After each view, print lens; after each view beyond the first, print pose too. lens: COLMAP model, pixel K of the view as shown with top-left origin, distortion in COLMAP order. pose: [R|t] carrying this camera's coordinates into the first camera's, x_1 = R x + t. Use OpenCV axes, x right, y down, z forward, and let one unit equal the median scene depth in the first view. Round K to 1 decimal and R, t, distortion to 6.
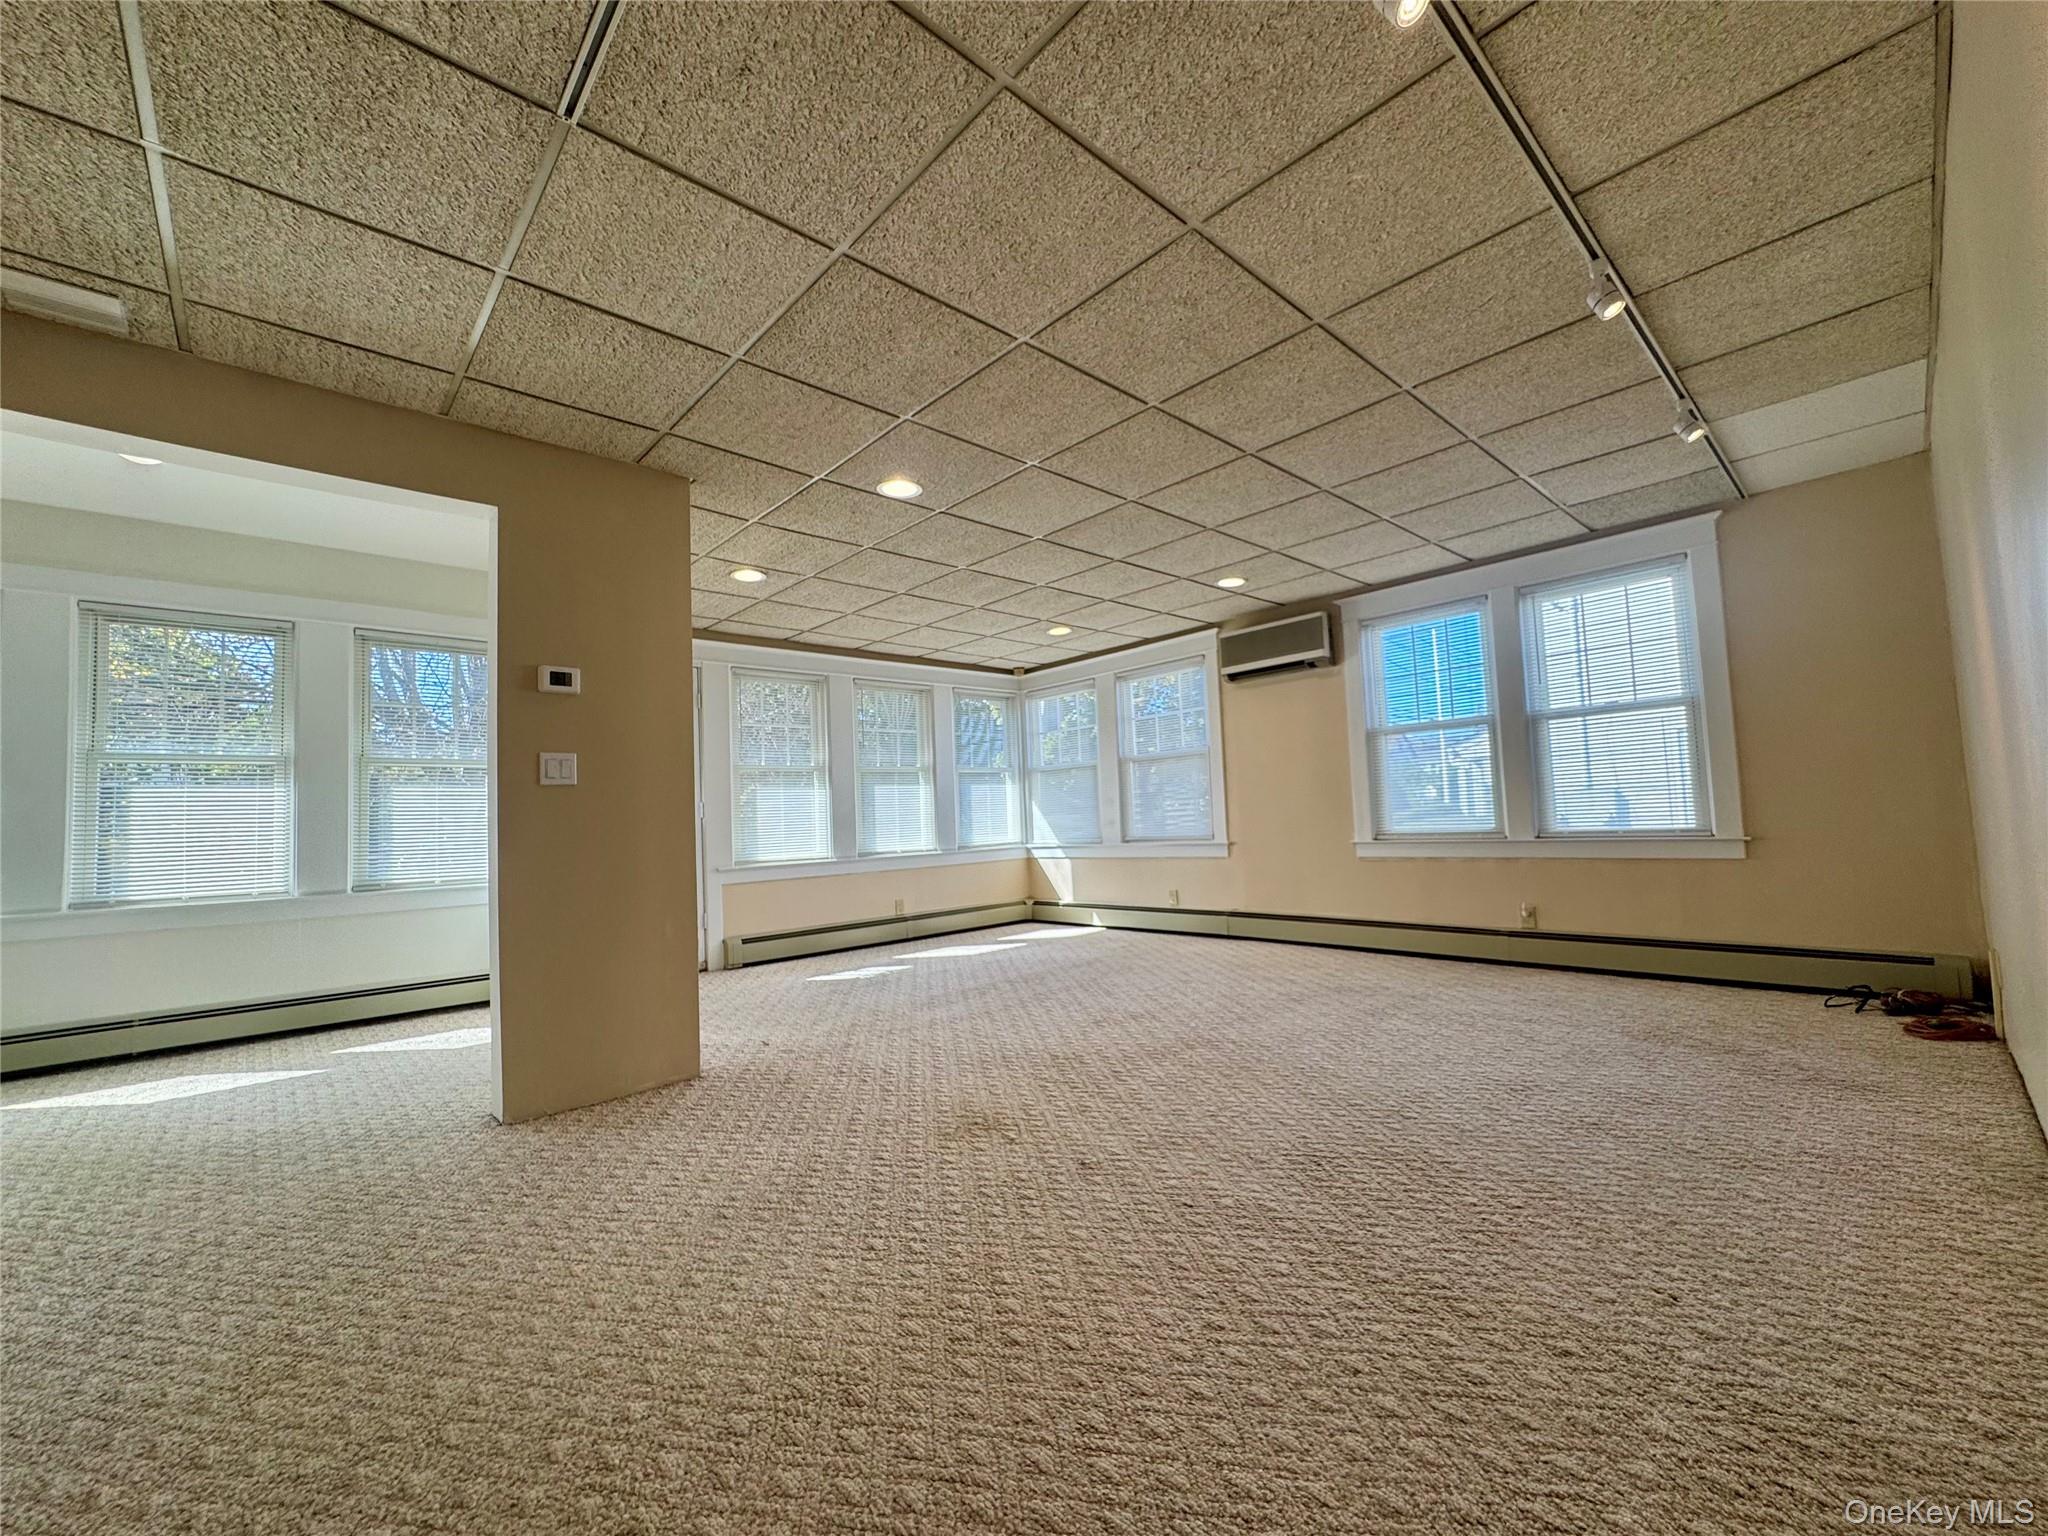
lens RADIAL K [[812.5, 0, 1024.0], [0, 812.5, 768.0], [0, 0, 1]] dist [-0.008689, 0.001704]
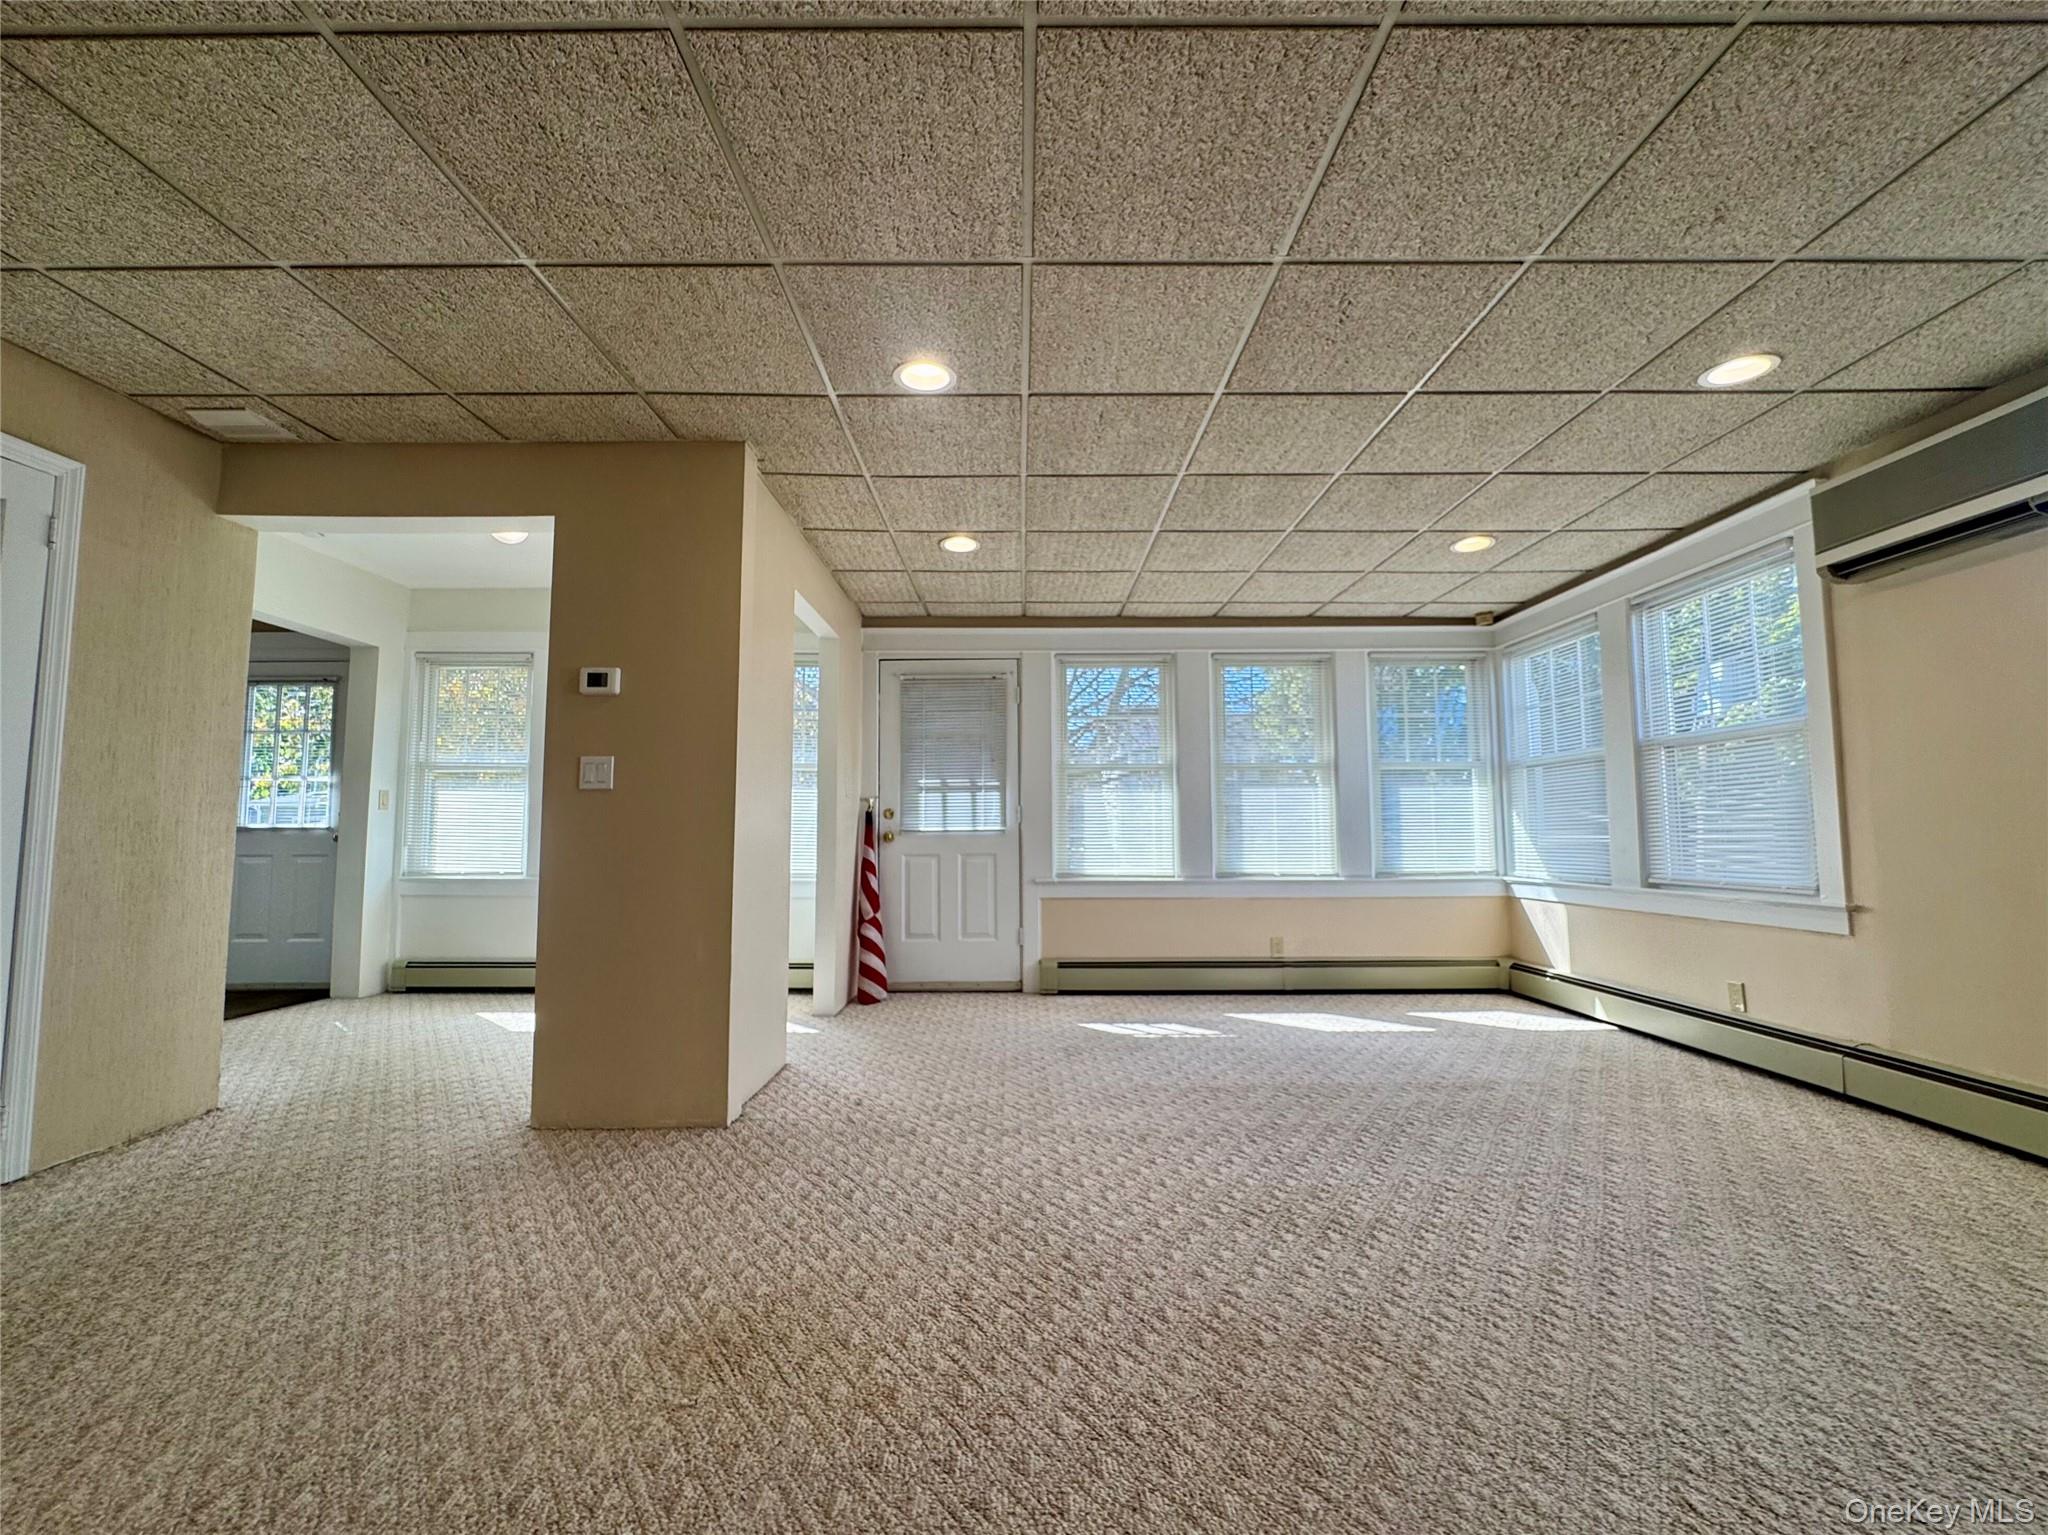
lens RADIAL K [[839.0, 0, 1024.0], [0, 839.0, 767.5], [0, 0, 1]] dist [-0.006042, 0.000583]
pose [[0.735748, -0.011404, -0.677160, 0.226668], [0.012920, 0.999913, -0.002802, 0.002021], [0.677133, -0.006687, 0.735831, 0.285548]]
